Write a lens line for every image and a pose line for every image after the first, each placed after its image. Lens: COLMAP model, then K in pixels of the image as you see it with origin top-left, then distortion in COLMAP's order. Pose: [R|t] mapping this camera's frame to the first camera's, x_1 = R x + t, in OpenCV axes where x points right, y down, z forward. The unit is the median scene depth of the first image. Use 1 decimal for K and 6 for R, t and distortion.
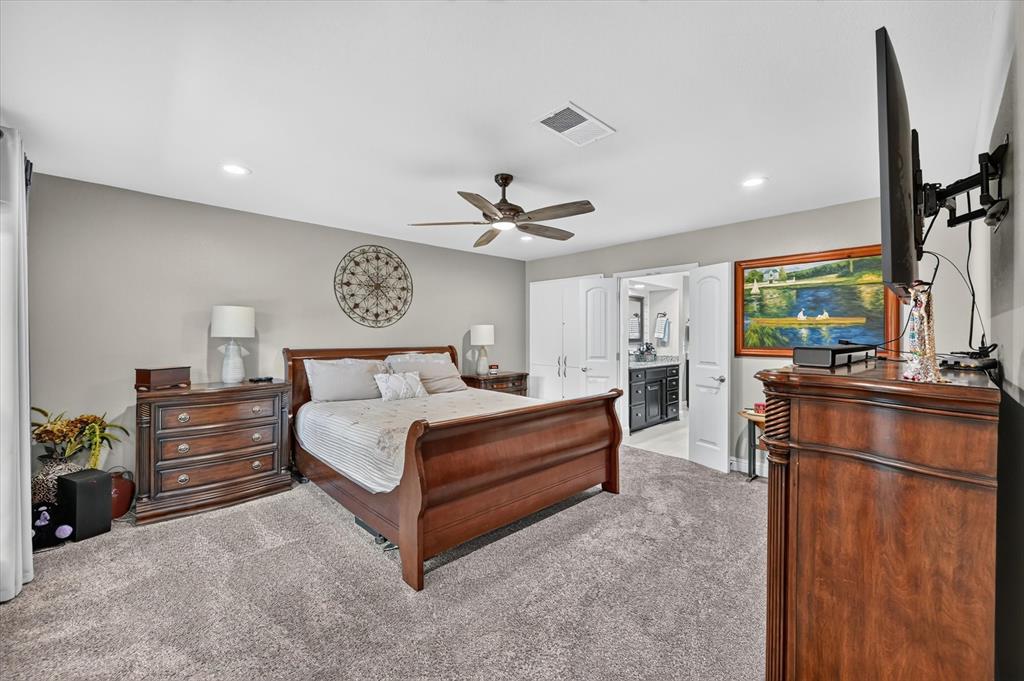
lens RADIAL K [[411.7, 0, 509.1], [0, 411.7, 334.4], [0, 0, 1]] dist [-0.011820, -0.000455]
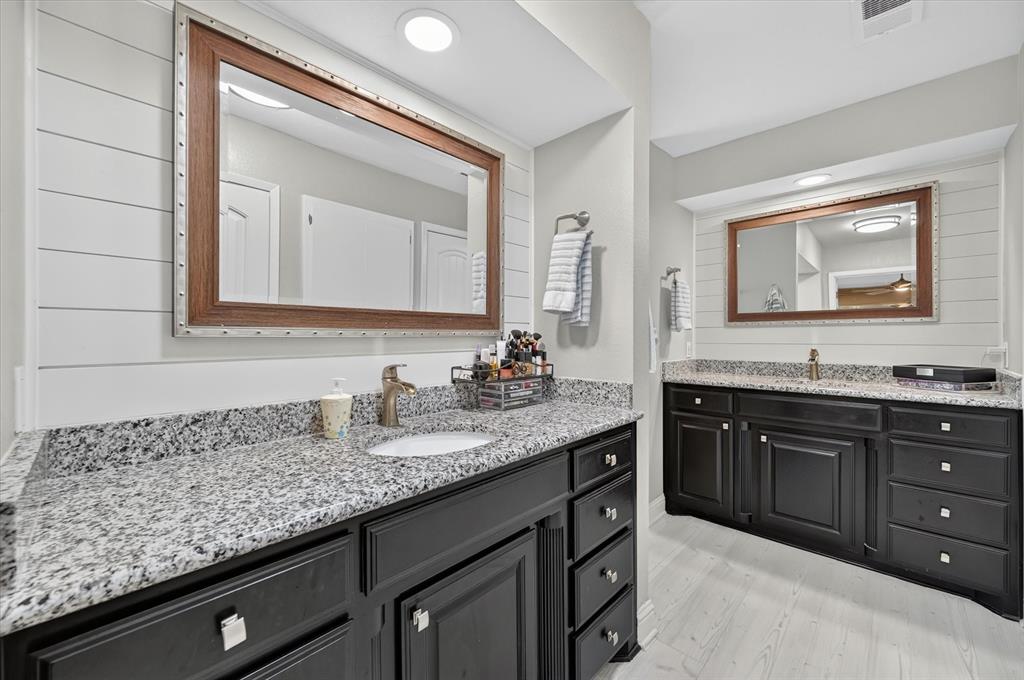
lens RADIAL K [[411.7, 0, 516.3], [0, 411.7, 337.0], [0, 0, 1]] dist [-0.011820, -0.000455]
pose [[0.997862, -0.010465, 0.064510, 0.319319], [0.010858, 0.999925, -0.005751, 0.025248], [-0.064445, 0.006439, 0.997900, 0.742886]]
